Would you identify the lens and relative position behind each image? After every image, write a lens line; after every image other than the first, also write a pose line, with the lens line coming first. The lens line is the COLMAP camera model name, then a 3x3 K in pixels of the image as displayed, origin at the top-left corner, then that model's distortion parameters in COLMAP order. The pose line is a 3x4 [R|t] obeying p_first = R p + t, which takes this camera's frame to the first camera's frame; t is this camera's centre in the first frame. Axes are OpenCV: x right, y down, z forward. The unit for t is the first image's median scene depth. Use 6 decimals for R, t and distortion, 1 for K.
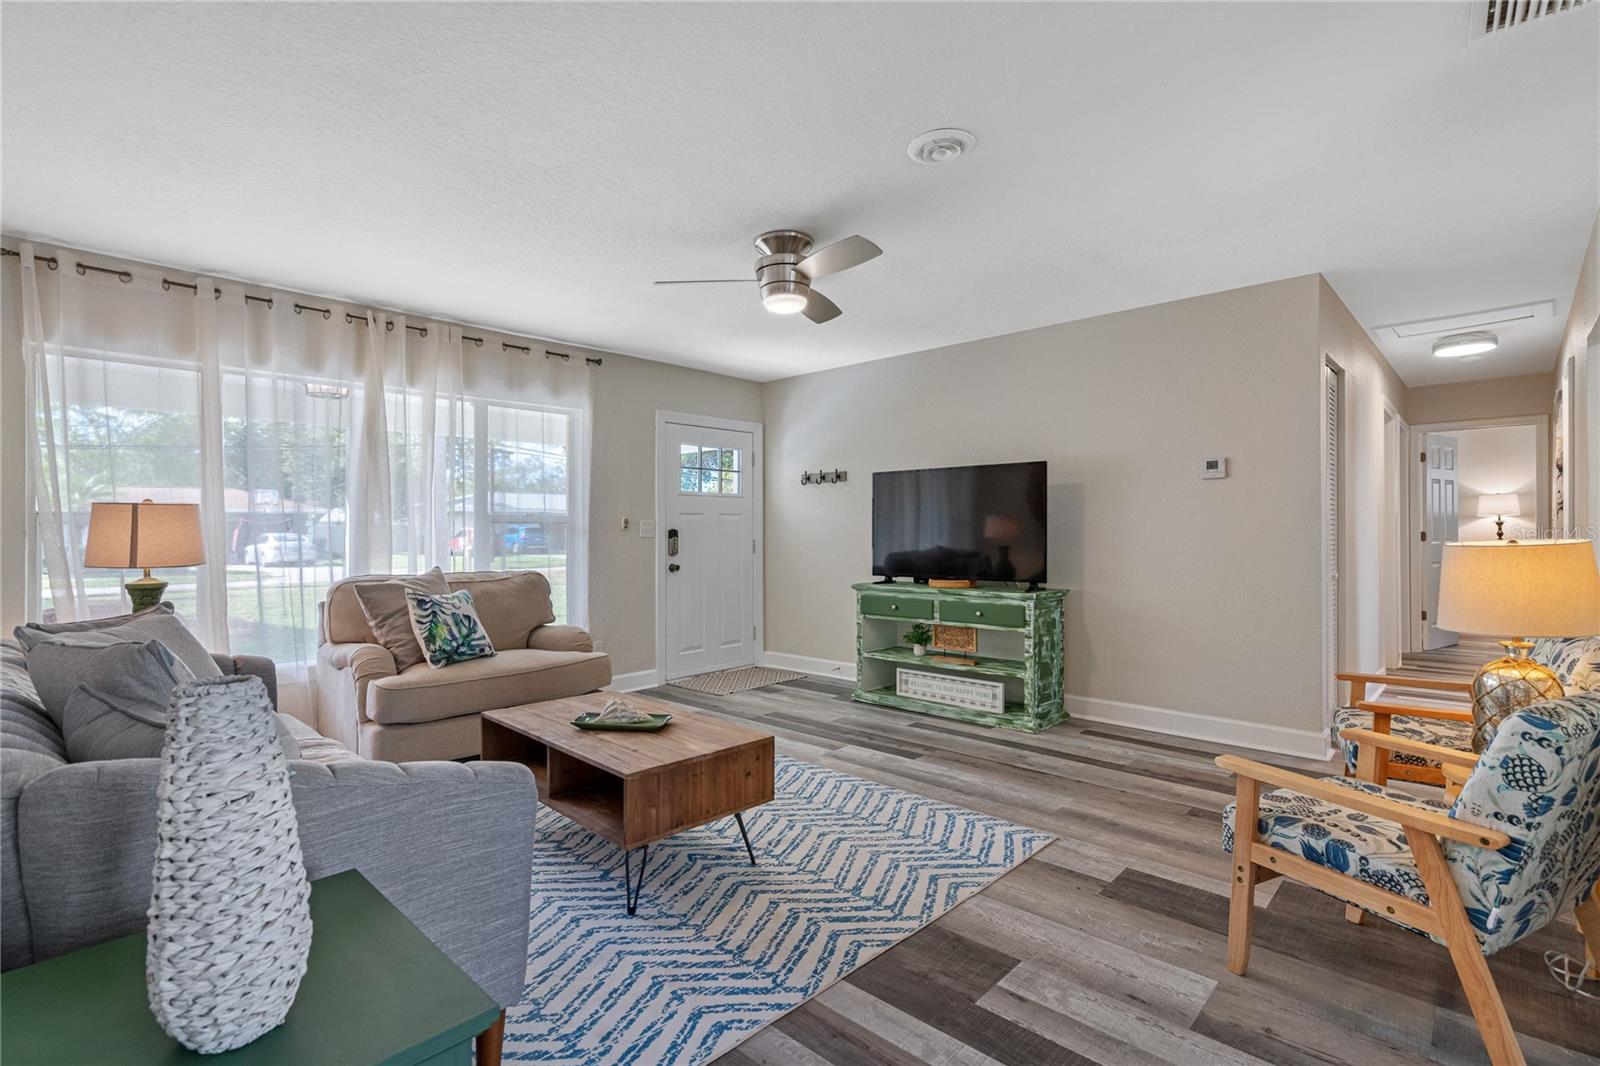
lens RADIAL K [[746.3, 0, 795.7], [0, 746.3, 539.9], [0, 0, 1]] dist [-0.004084, 0.004405]
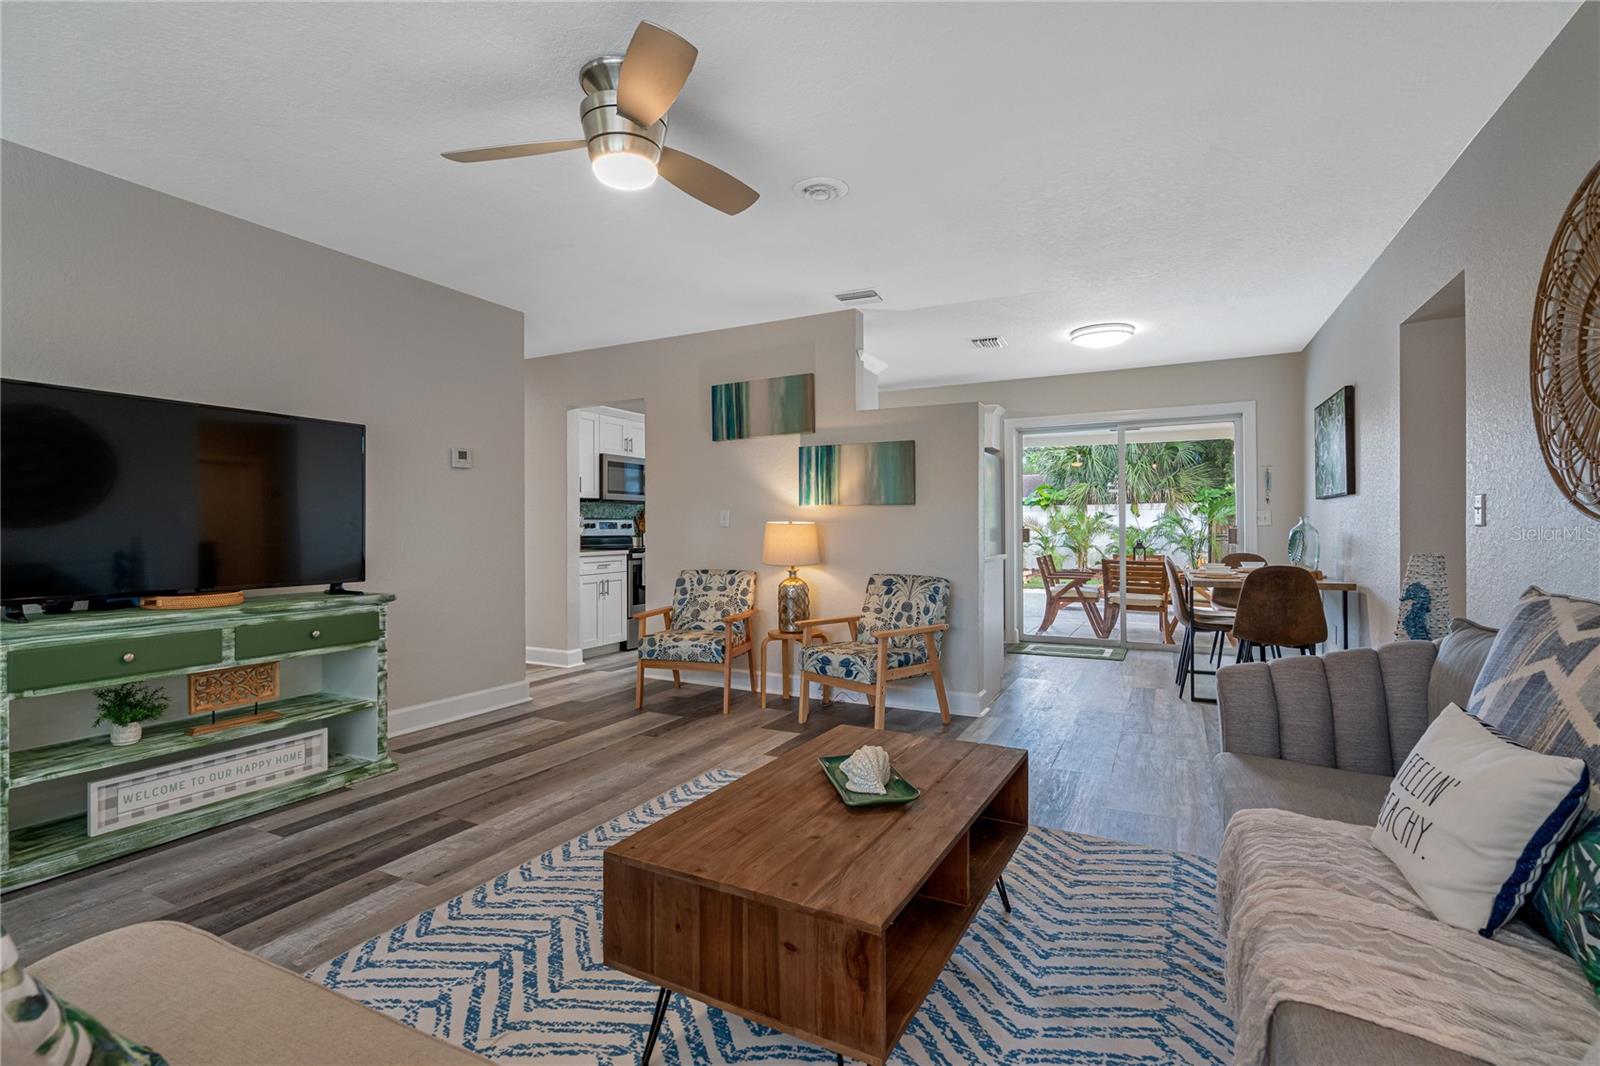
lens RADIAL K [[746.3, 0, 790.9], [0, 746.3, 514.0], [0, 0, 1]] dist [-0.004084, 0.004405]
pose [[-0.276415, 0.028477, 0.960616, -0.552337], [0.016915, 0.999550, -0.024764, 0.014031], [-0.960890, 0.009403, -0.276772, 0.794041]]
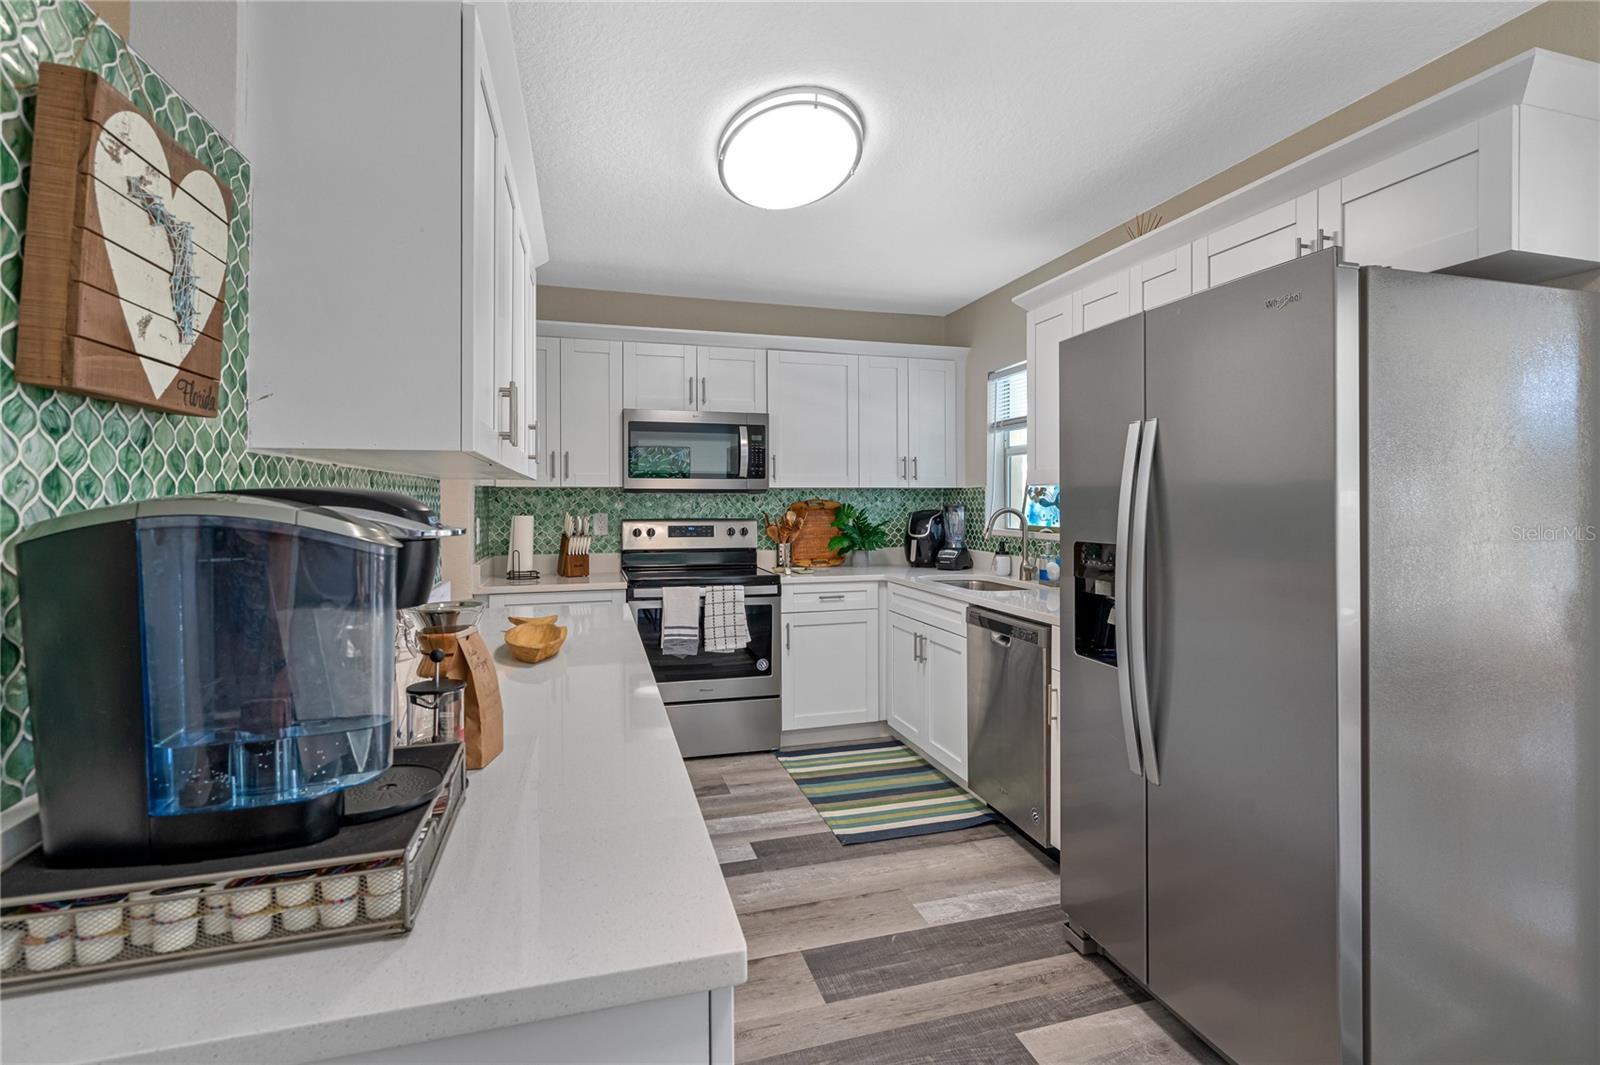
lens RADIAL K [[795.2, 0, 850.7], [0, 795.2, 513.9], [0, 0, 1]] dist [-0.015102, 0.002902]
pose [[0.468175, -0.003725, 0.883628, 0.341456], [0.003667, 0.999991, 0.002272, -0.033093], [-0.883628, 0.002176, 0.468184, 0.054165]]
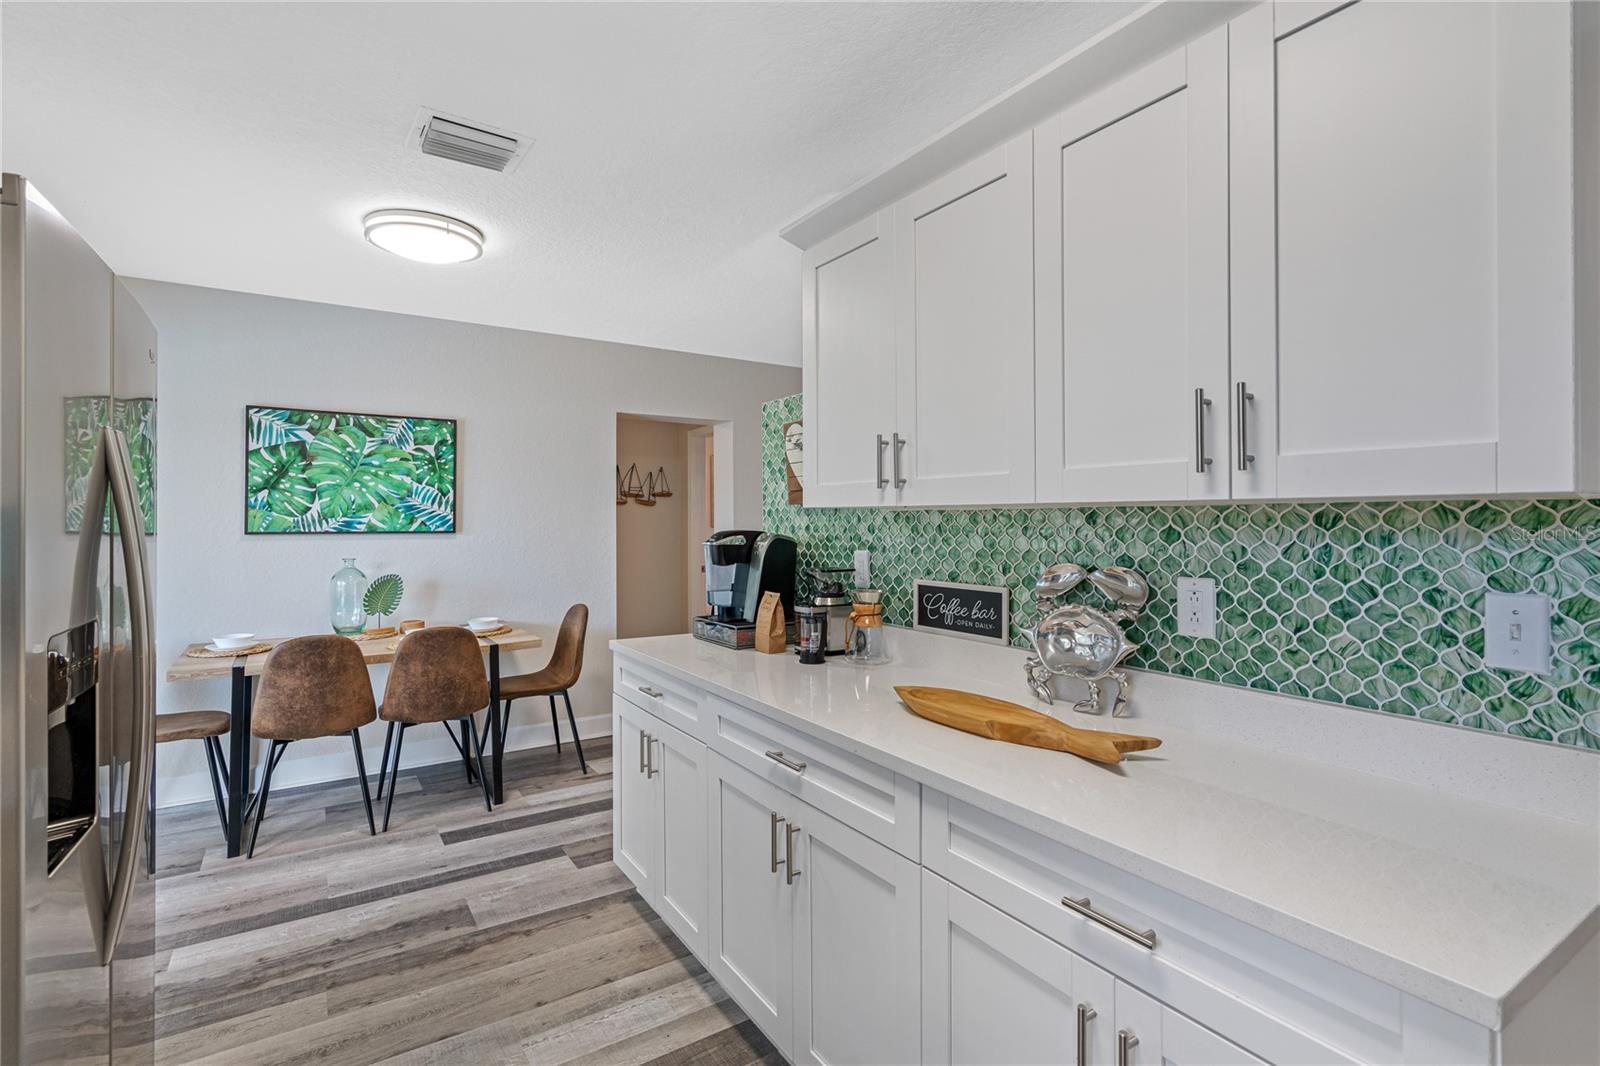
lens RADIAL K [[746.3, 0, 789.0], [0, 746.3, 523.9], [0, 0, 1]] dist [-0.004084, 0.004405]
pose [[-0.238265, 0.012498, -0.971120, 1.050631], [-0.007271, 0.999866, 0.014652, -0.053954], [0.971173, 0.010552, -0.238142, 0.444512]]
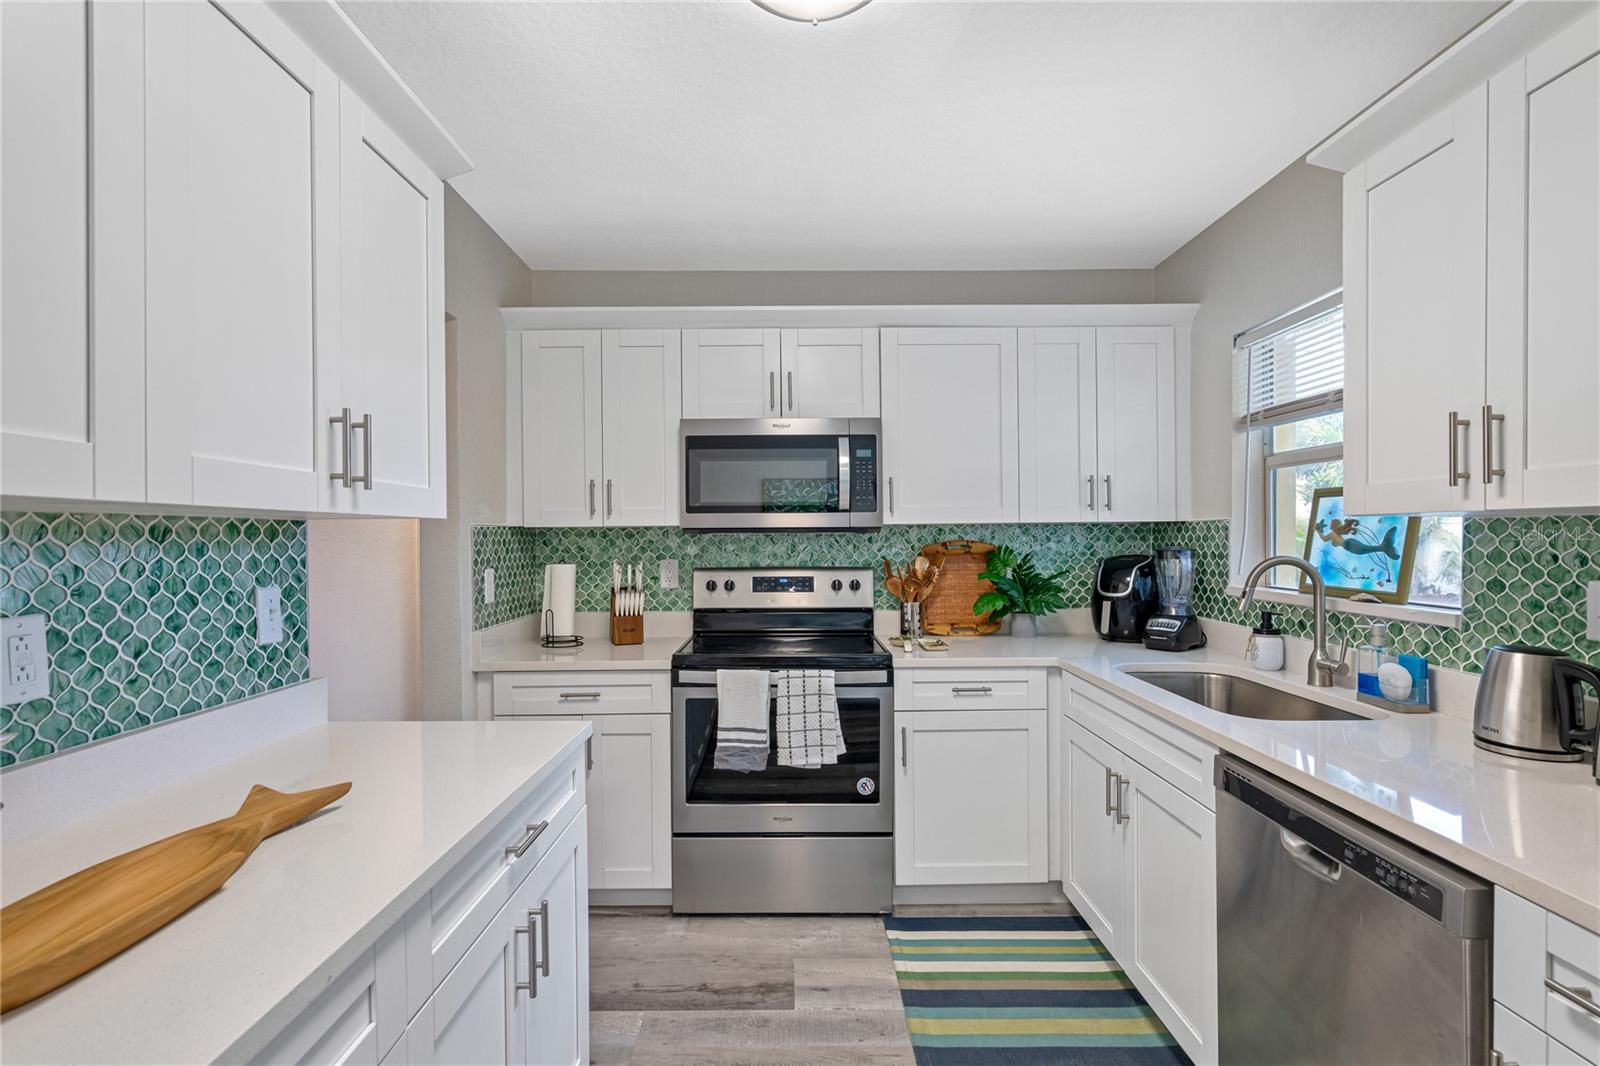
lens RADIAL K [[746.3, 0, 797.7], [0, 746.3, 544.6], [0, 0, 1]] dist [-0.004084, 0.004405]
pose [[0.720167, -0.003245, 0.693793, 0.669772], [0.005449, 0.999985, -0.000979, -0.046331], [-0.693779, 0.004486, 0.720174, 0.193133]]
